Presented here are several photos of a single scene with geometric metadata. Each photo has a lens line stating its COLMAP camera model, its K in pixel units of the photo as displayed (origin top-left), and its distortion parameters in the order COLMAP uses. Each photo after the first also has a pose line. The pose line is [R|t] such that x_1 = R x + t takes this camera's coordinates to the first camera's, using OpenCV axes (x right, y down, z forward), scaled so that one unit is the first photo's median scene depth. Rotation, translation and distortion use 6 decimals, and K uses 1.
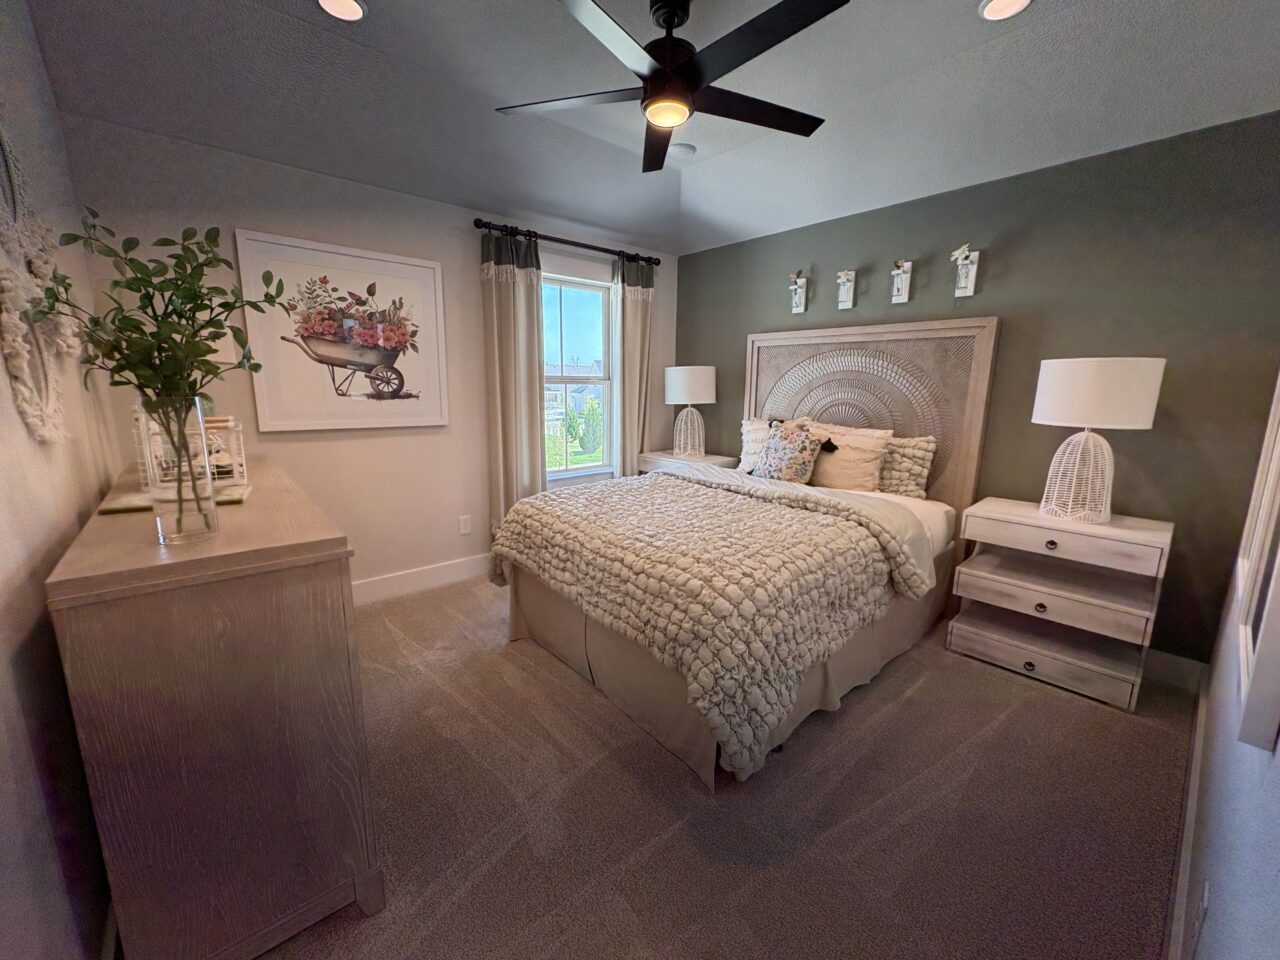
lens RADIAL K [[511.2, 0, 641.1], [0, 511.2, 478.4], [0, 0, 1]] dist [-0.000390, -0.000004]
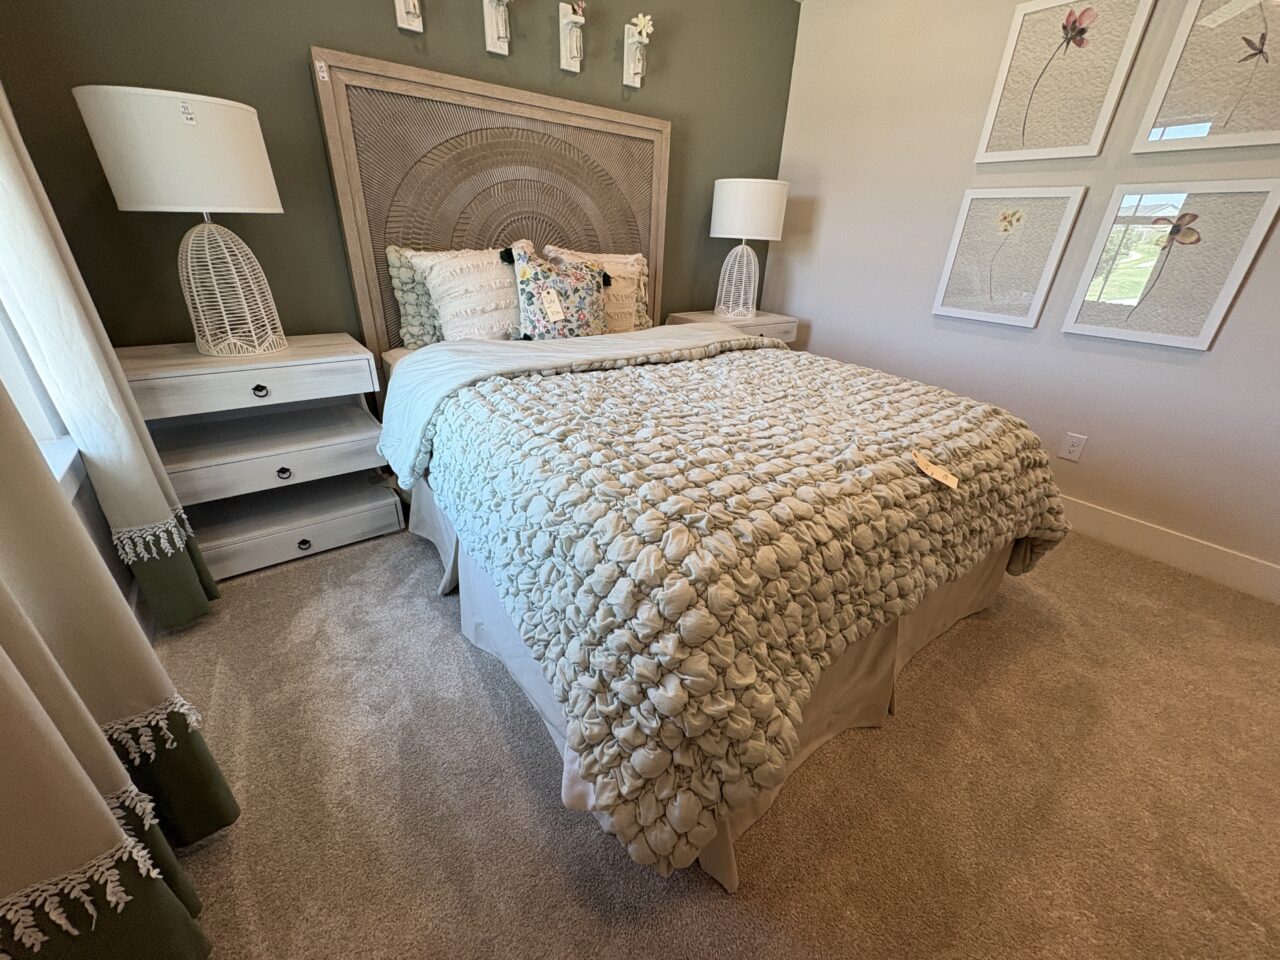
lens RADIAL K [[511.2, 0, 642.3], [0, 511.2, 489.8], [0, 0, 1]] dist [-0.000390, -0.000004]
pose [[0.066599, -0.456665, 0.887142, -0.464933], [0.142332, 0.884372, 0.444554, -0.119795], [-0.987576, 0.096662, 0.123896, 0.900975]]
